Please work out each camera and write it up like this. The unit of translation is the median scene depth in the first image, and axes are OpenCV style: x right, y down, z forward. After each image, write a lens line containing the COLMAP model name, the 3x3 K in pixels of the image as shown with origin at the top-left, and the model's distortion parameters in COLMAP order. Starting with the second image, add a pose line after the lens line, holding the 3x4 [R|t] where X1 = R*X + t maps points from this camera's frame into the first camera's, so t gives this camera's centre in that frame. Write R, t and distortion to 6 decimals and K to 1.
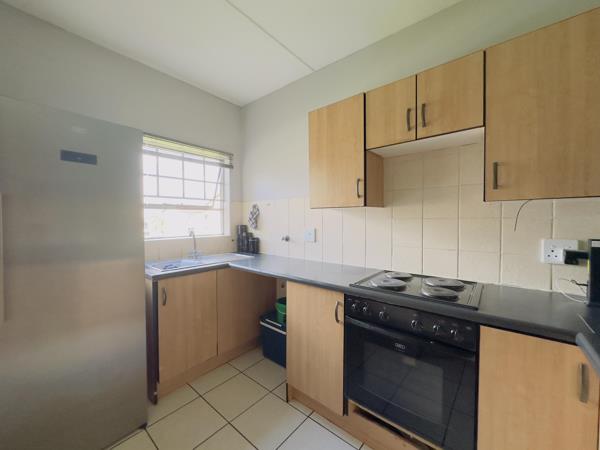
lens RADIAL K [[241.5, 0, 298.6], [0, 241.5, 224.5], [0, 0, 1]] dist [0.000940, 0.000278]
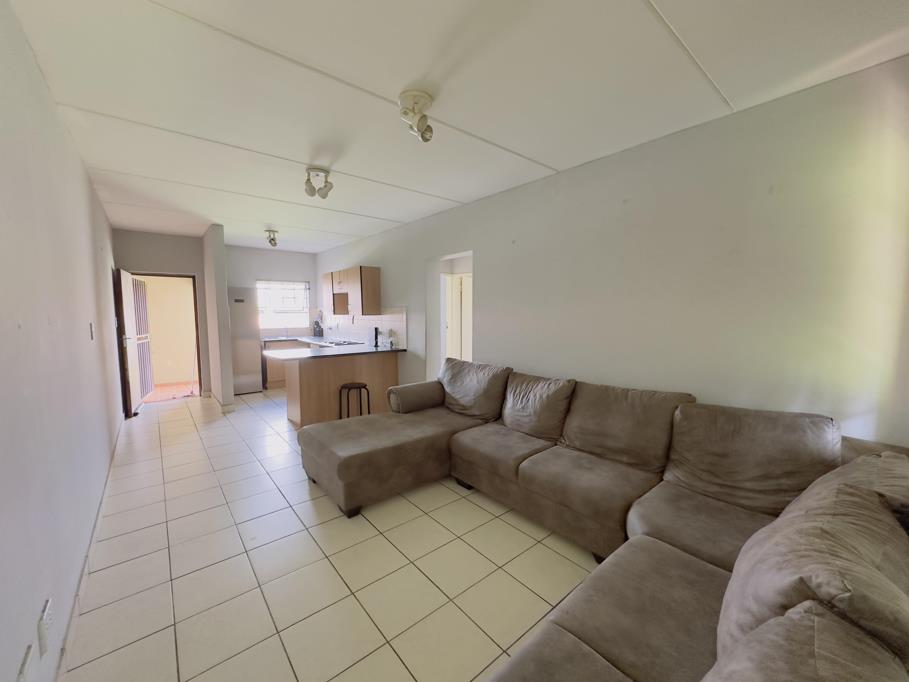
lens RADIAL K [[365.9, 0, 457.8], [0, 365.9, 340.5], [0, 0, 1]] dist [0.000940, 0.000278]
pose [[0.984402, 0.017822, -0.175030, 1.922851], [-0.007672, 0.998258, 0.058495, -0.032937], [0.175767, -0.056240, 0.982824, -2.254101]]
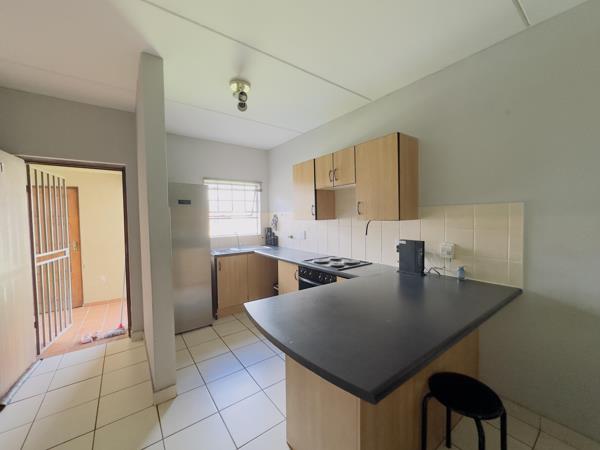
lens RADIAL K [[241.5, 0, 301.6], [0, 241.5, 225.6], [0, 0, 1]] dist [0.000940, 0.000278]
pose [[0.972359, 0.000829, -0.233488, 0.496805], [0.003330, 0.999843, 0.017418, -0.054498], [0.233466, -0.017714, 0.972204, -0.676811]]
